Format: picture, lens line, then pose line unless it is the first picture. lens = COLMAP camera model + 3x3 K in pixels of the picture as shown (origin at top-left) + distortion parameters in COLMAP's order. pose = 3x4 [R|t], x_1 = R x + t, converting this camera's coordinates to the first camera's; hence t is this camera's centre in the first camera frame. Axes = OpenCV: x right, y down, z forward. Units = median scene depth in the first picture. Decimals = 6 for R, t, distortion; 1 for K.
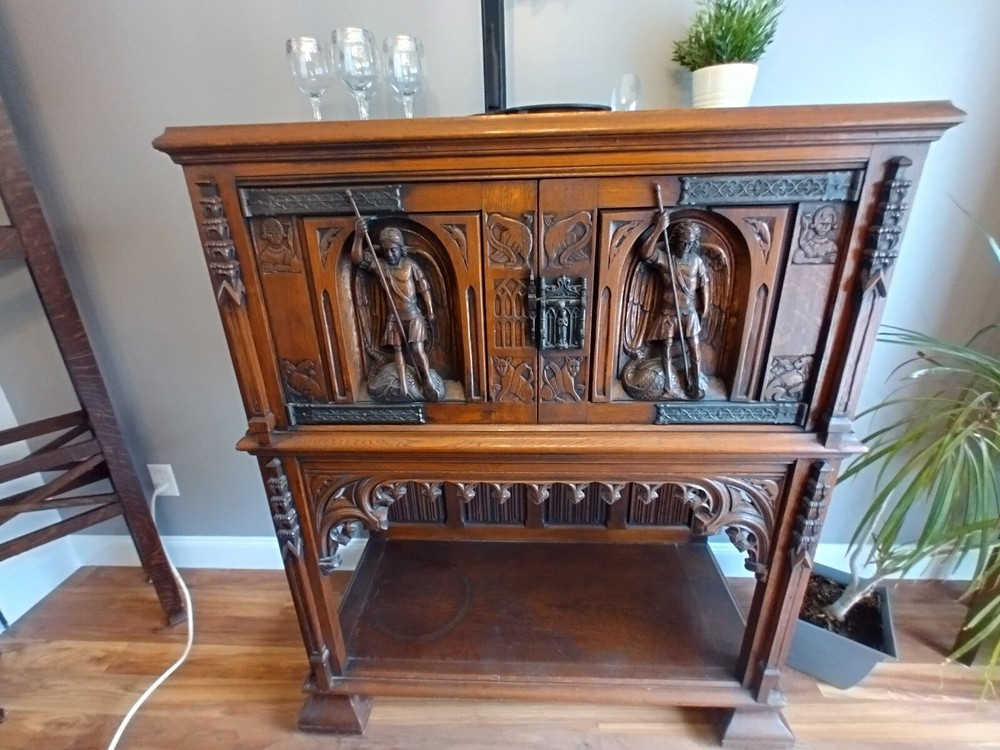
lens RADIAL K [[467.0, 0, 500.0], [0, 467.0, 375.0], [0, 0, 1]] dist [0.000410, 0.000124]
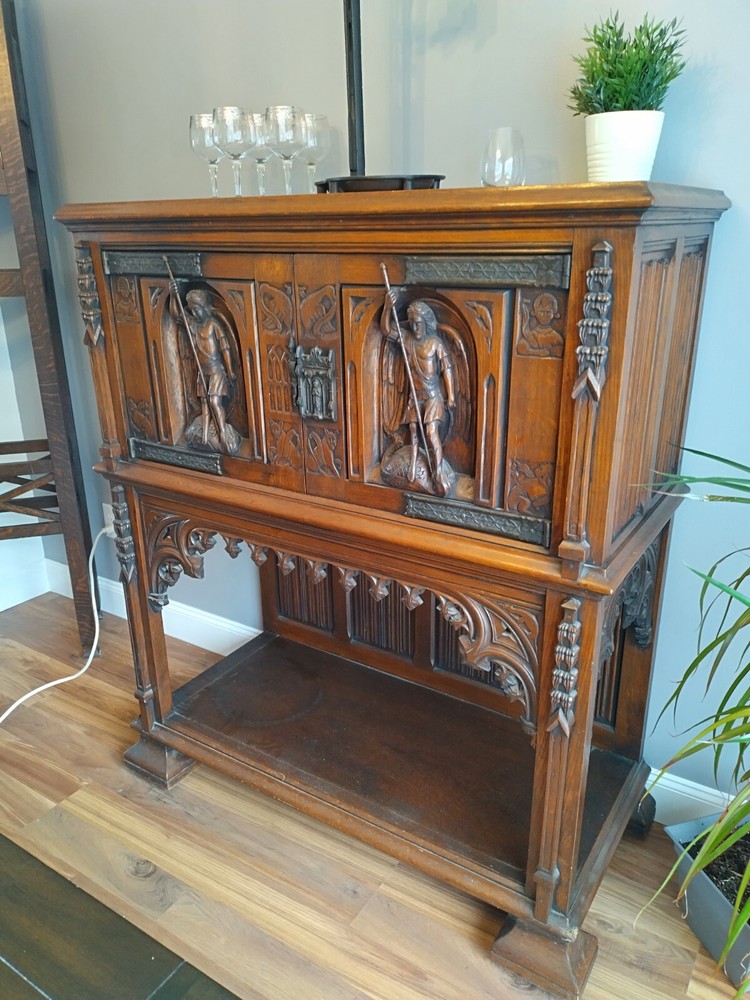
lens RADIAL K [[744.5, 0, 369.5], [0, 744.5, 511.0], [0, 0, 1]] dist [0.070838, -0.079283]
pose [[0.864266, 0.191321, -0.465231, 0.944186], [-0.195445, 0.979903, 0.039894, 0.050186], [0.463514, 0.056448, 0.884290, -0.342650]]
